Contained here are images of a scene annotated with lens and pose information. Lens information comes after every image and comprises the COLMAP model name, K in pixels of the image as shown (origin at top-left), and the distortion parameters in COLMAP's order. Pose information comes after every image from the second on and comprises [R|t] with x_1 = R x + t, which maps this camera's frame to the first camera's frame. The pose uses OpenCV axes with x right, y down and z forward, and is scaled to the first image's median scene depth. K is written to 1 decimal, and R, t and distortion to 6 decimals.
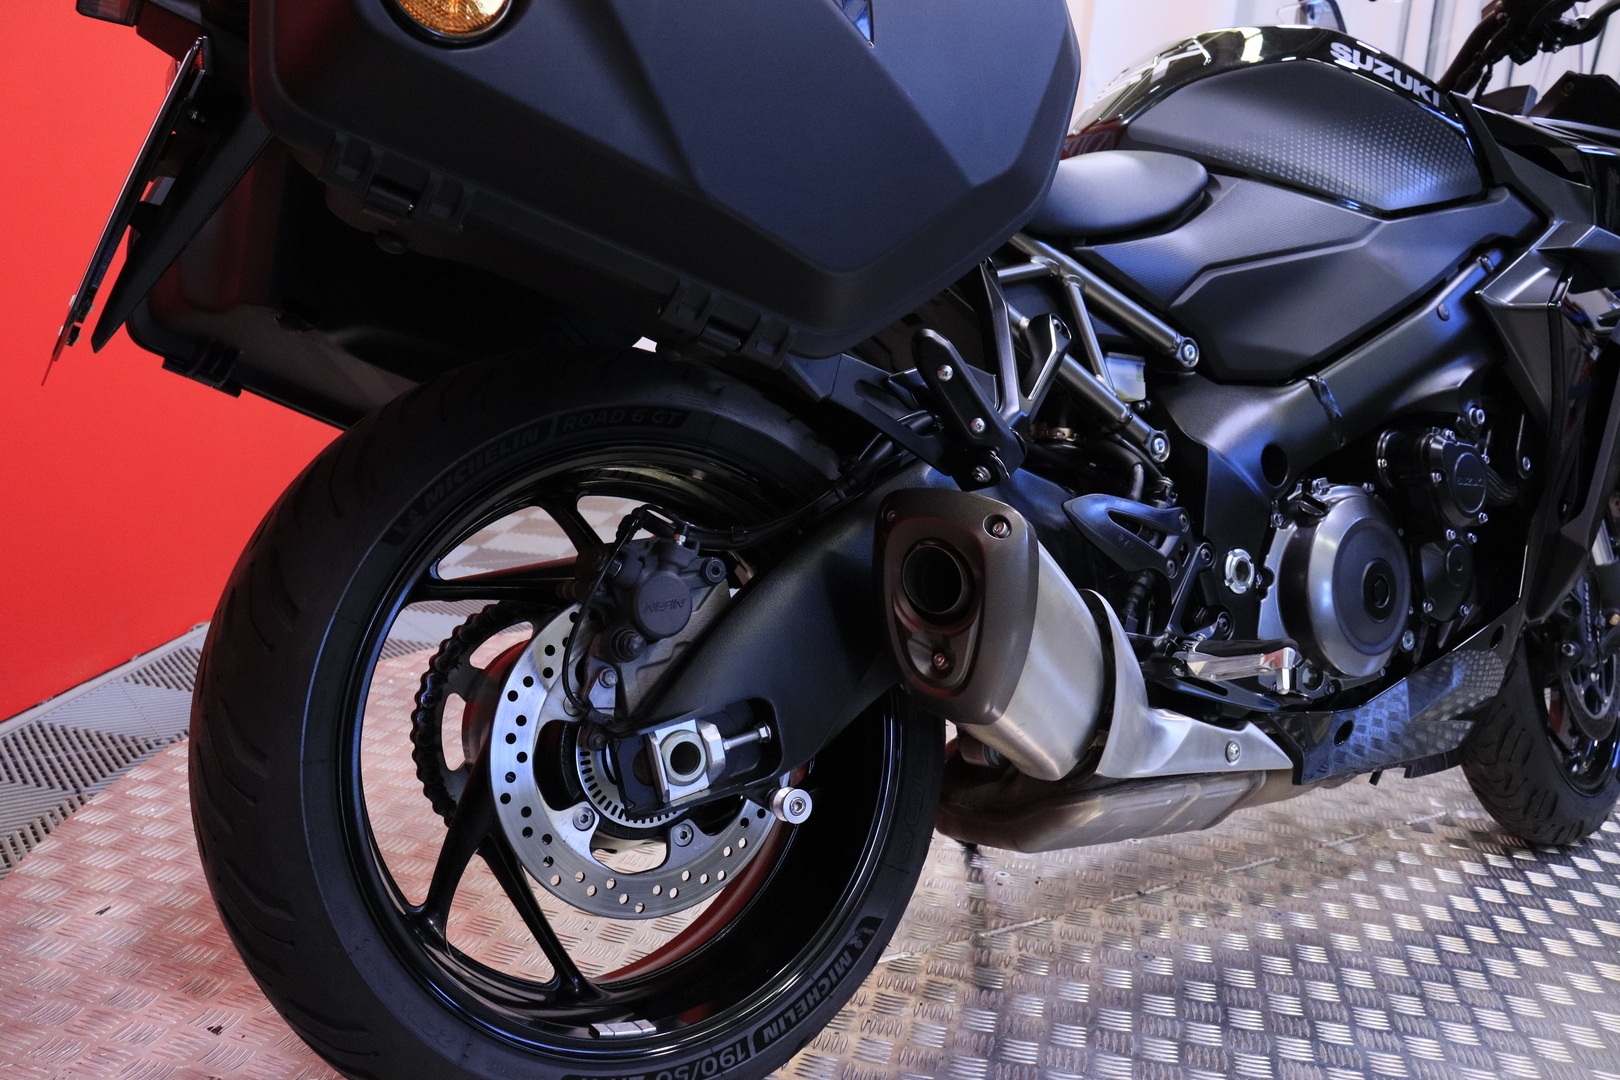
lens RADIAL K [[1314.6, 0, 815.4], [0, 1314.6, 576.0], [0, 0, 1]] dist [-0.009378, -0.002314]
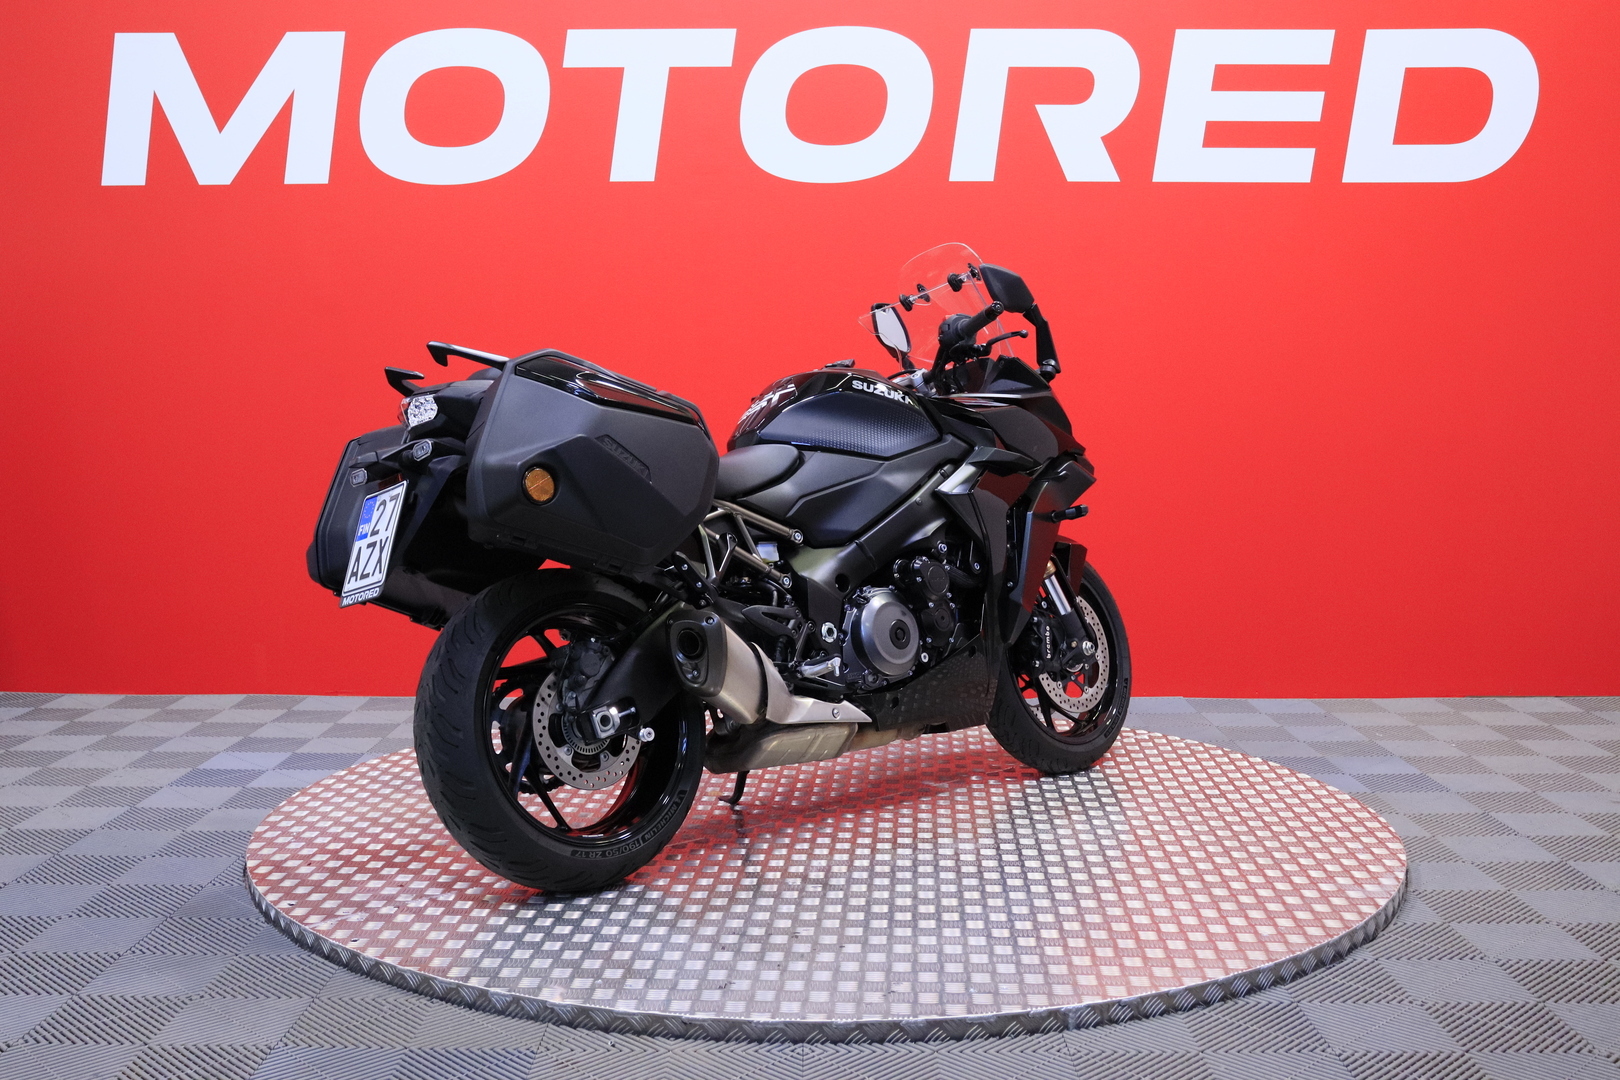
lens RADIAL K [[1713.5, 0, 810.0], [0, 1713.5, 540.0], [0, 0, 1]] dist [-0.151670, 0.333316]
pose [[0.982955, -0.111259, 0.146356, -0.123841], [0.128124, 0.985488, -0.111342, 0.170986], [-0.131844, 0.128196, 0.982946, -1.983155]]
